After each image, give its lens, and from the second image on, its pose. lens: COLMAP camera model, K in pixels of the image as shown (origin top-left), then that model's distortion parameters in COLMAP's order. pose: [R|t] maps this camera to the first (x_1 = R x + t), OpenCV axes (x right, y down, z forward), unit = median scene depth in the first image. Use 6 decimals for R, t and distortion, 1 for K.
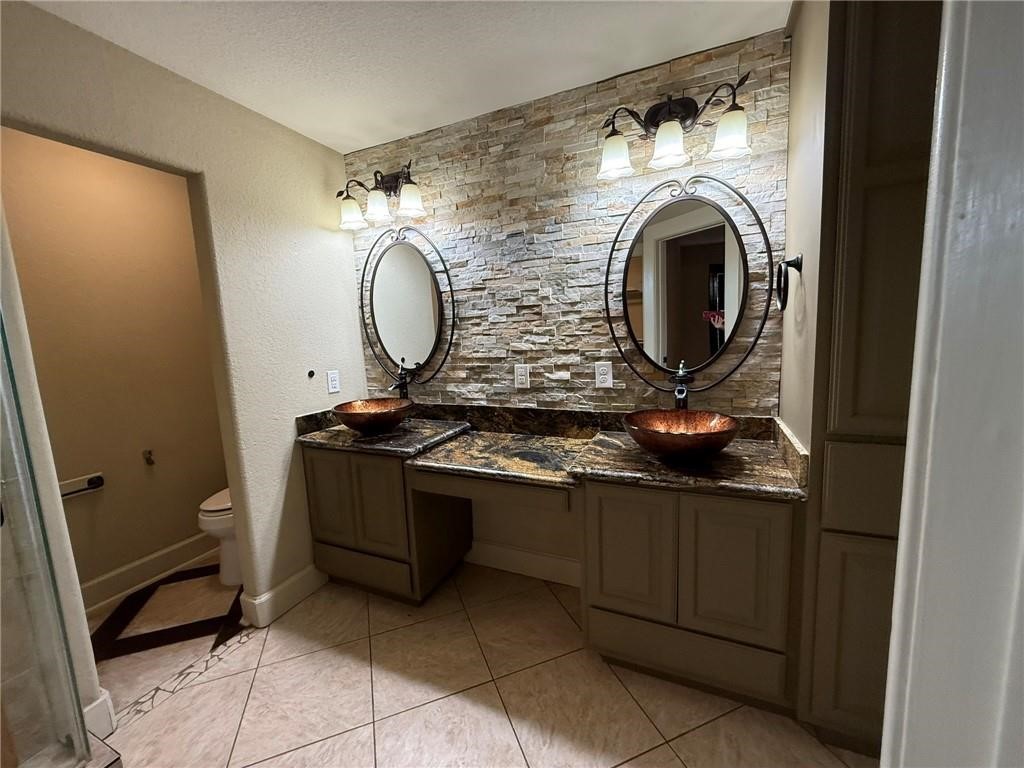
lens RADIAL K [[409.2, 0, 512.3], [0, 409.2, 385.2], [0, 0, 1]] dist [-0.001584, 0.000164]
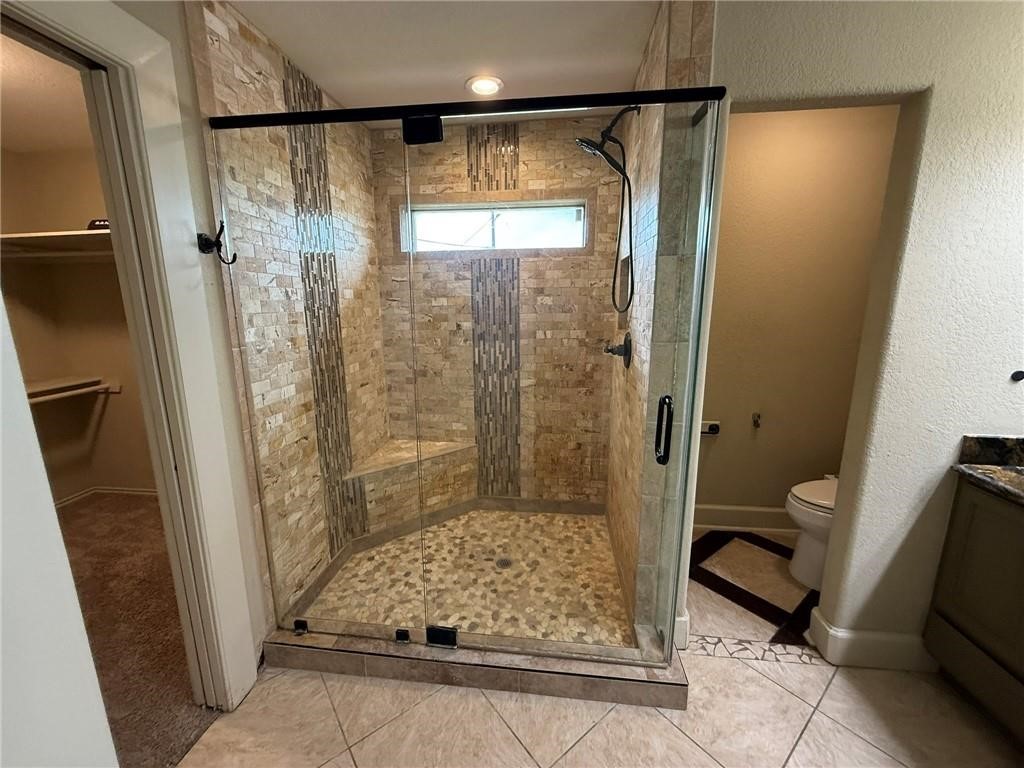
lens RADIAL K [[409.2, 0, 509.5], [0, 409.2, 384.0], [0, 0, 1]] dist [-0.001584, 0.000164]
pose [[0.303949, 0.226413, -0.925393, -0.161743], [-0.132677, 0.971943, 0.194224, -0.037582], [0.943404, 0.063744, 0.325461, 0.070881]]
